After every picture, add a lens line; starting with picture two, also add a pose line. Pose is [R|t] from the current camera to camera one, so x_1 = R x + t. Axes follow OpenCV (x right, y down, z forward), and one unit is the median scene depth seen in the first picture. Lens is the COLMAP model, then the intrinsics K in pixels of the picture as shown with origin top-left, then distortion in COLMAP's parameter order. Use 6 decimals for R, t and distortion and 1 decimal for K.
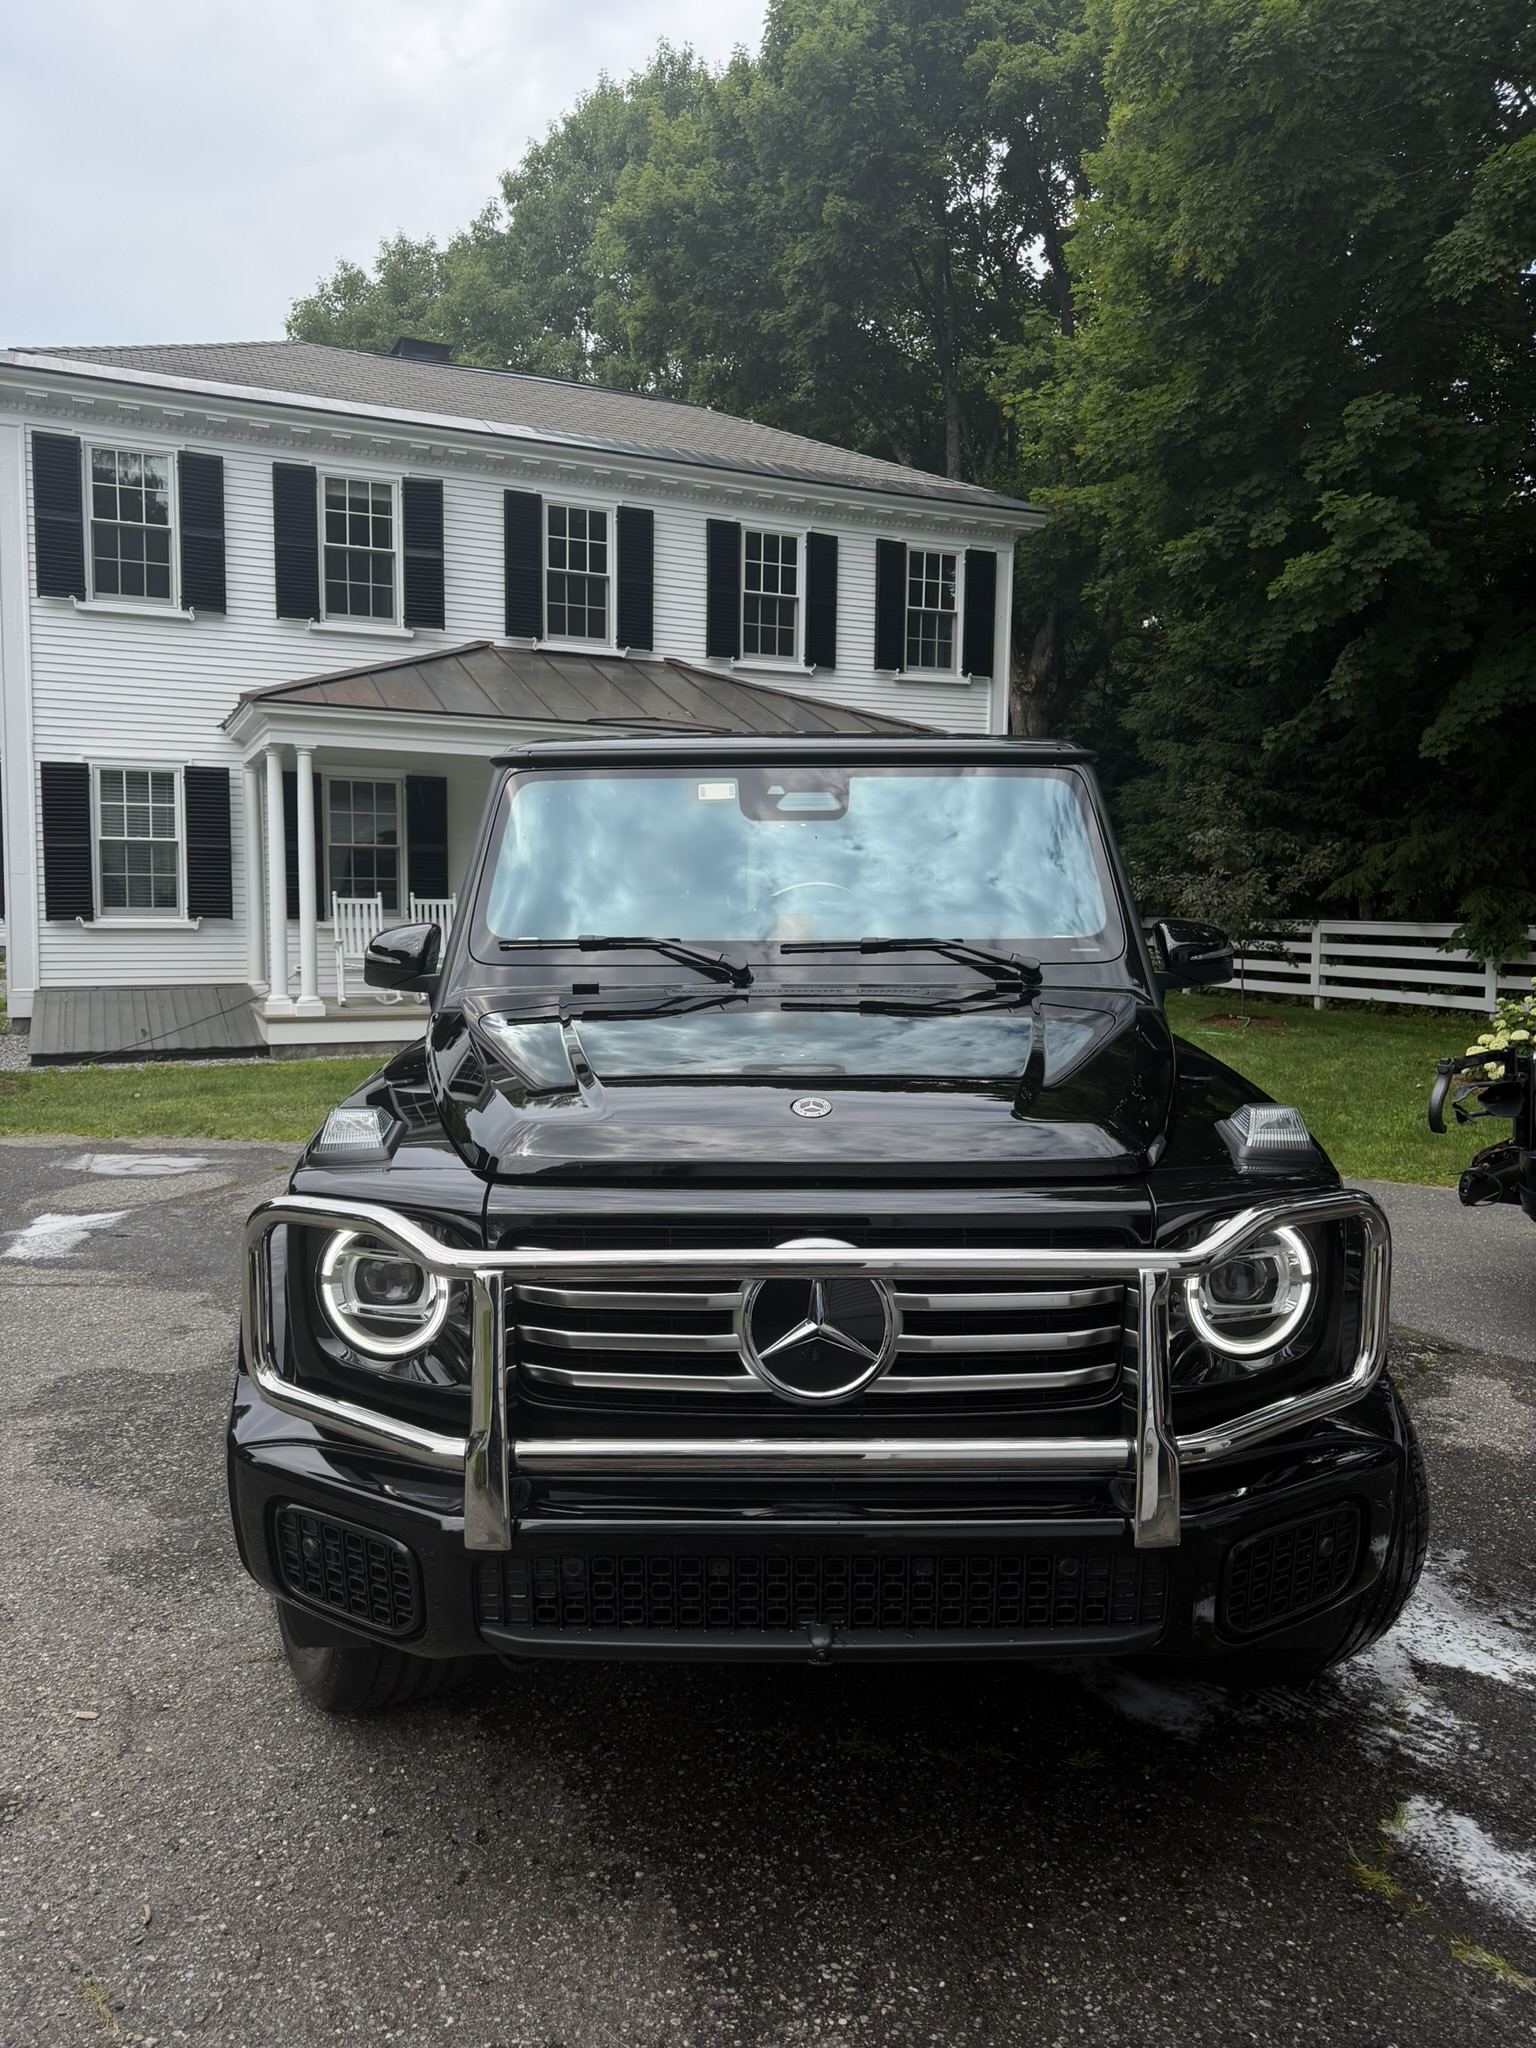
lens RADIAL K [[1466.2, 0, 766.8], [0, 1466.2, 1035.8], [0, 0, 1]] dist [0.021201, -0.023156]
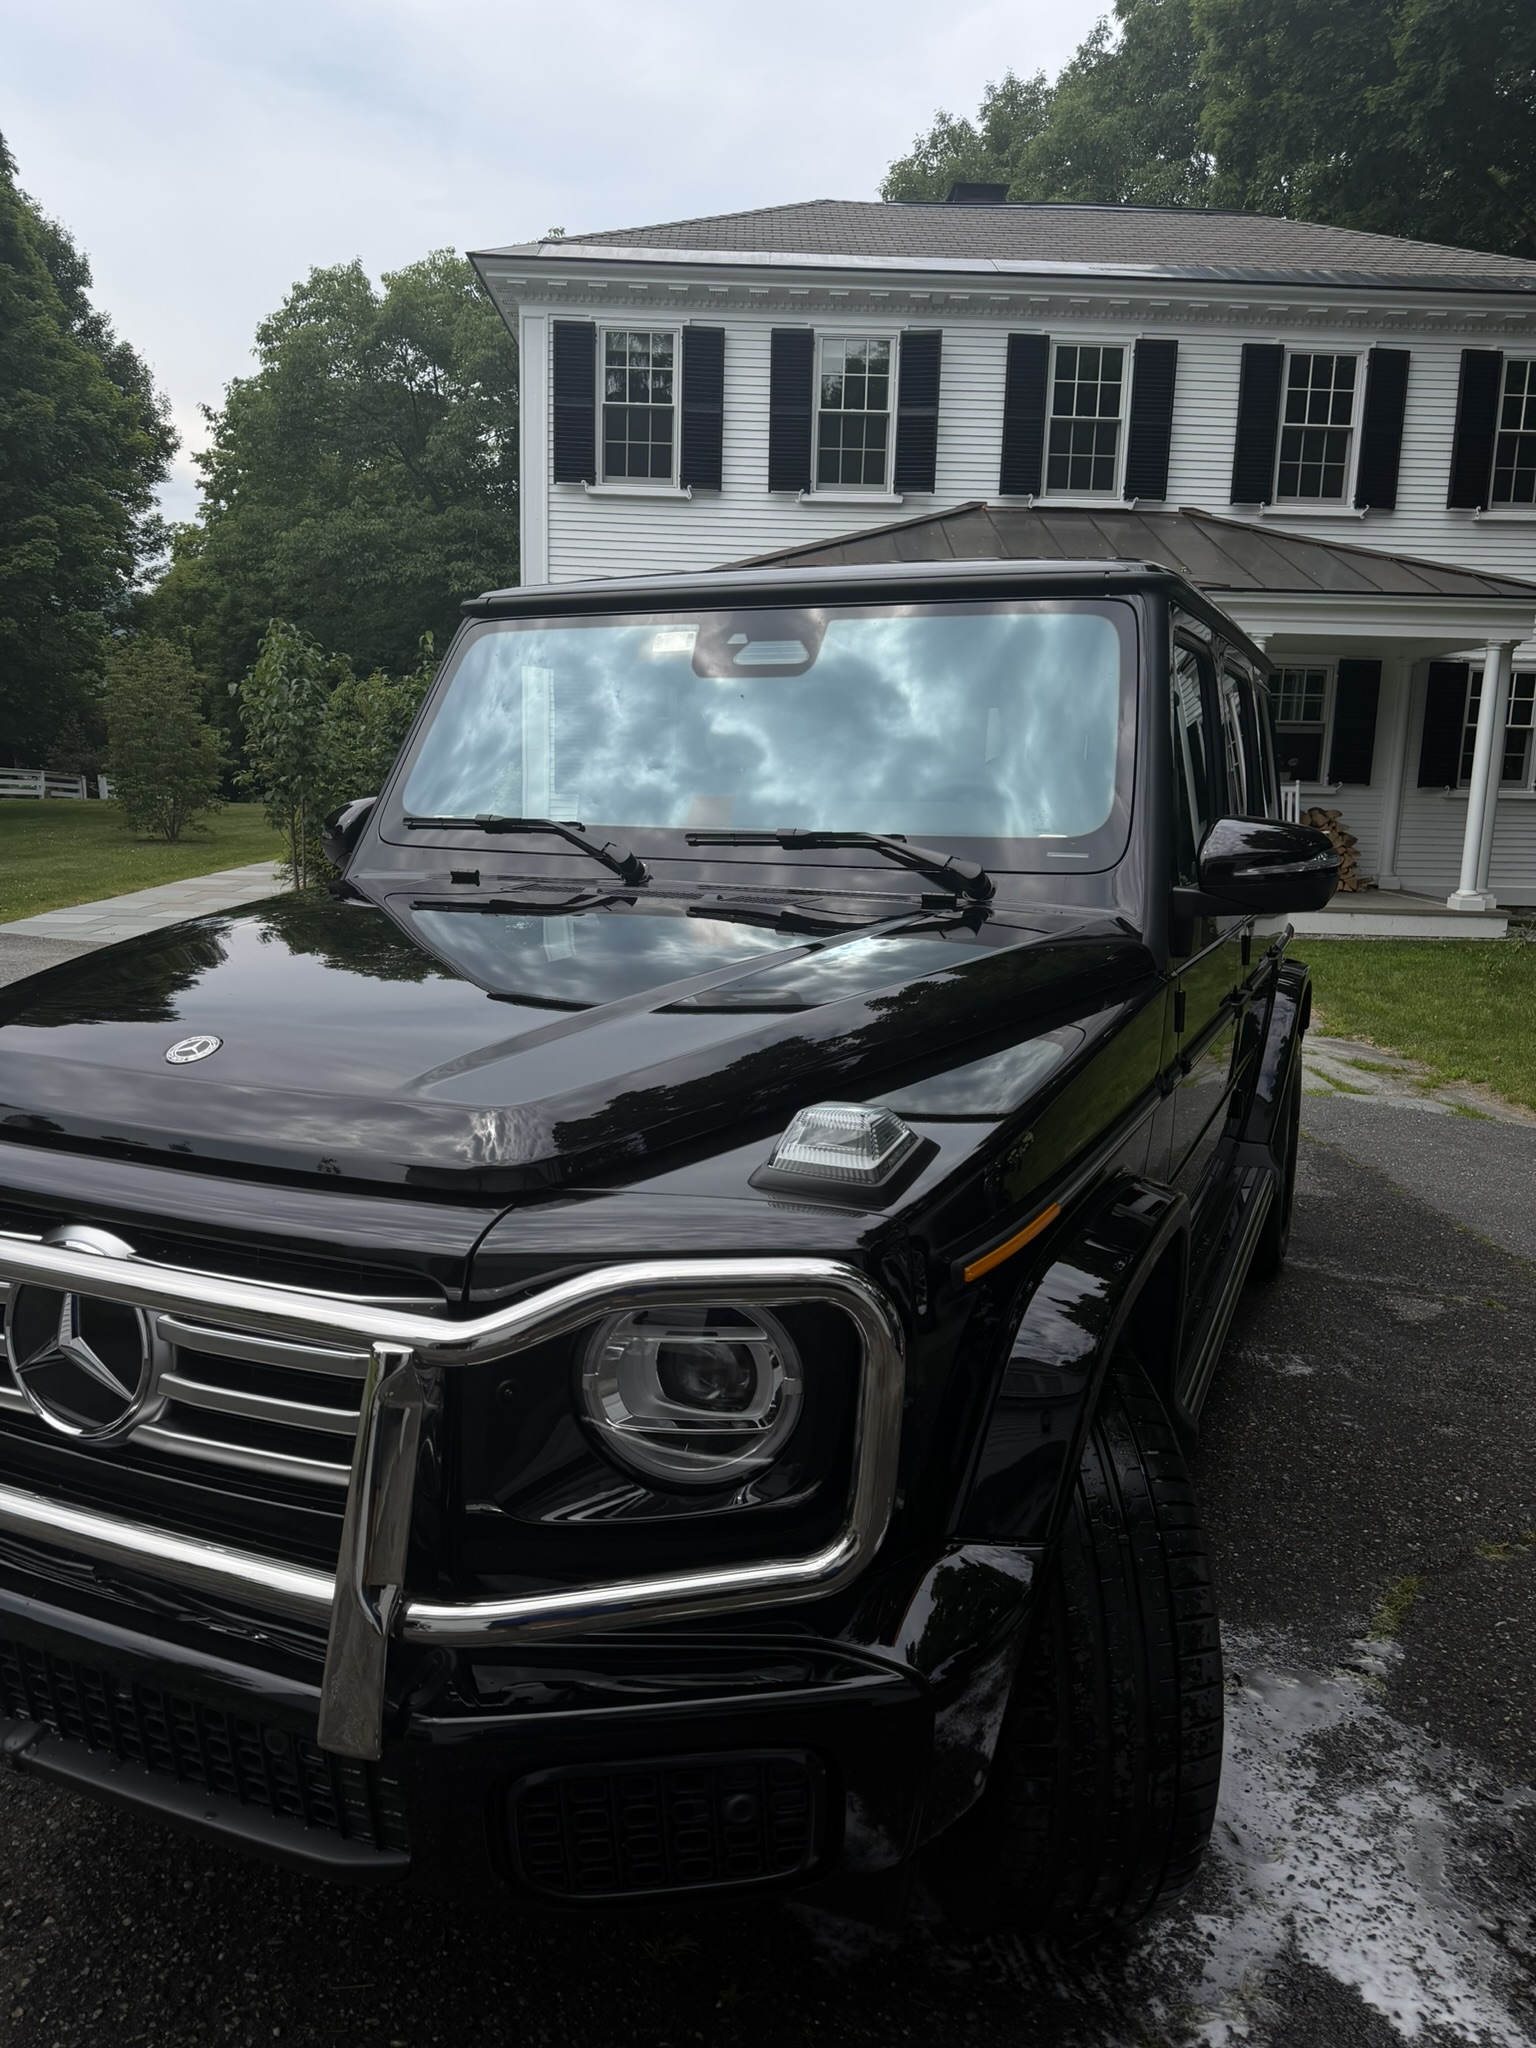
lens RADIAL K [[1466.2, 0, 779.8], [0, 1466.2, 1031.2], [0, 0, 1]] dist [0.021201, -0.023156]
pose [[0.917367, 0.081310, -0.389649, 0.086432], [-0.051167, 0.994881, 0.087140, -0.006093], [0.394740, -0.060002, 0.916832, 0.062774]]
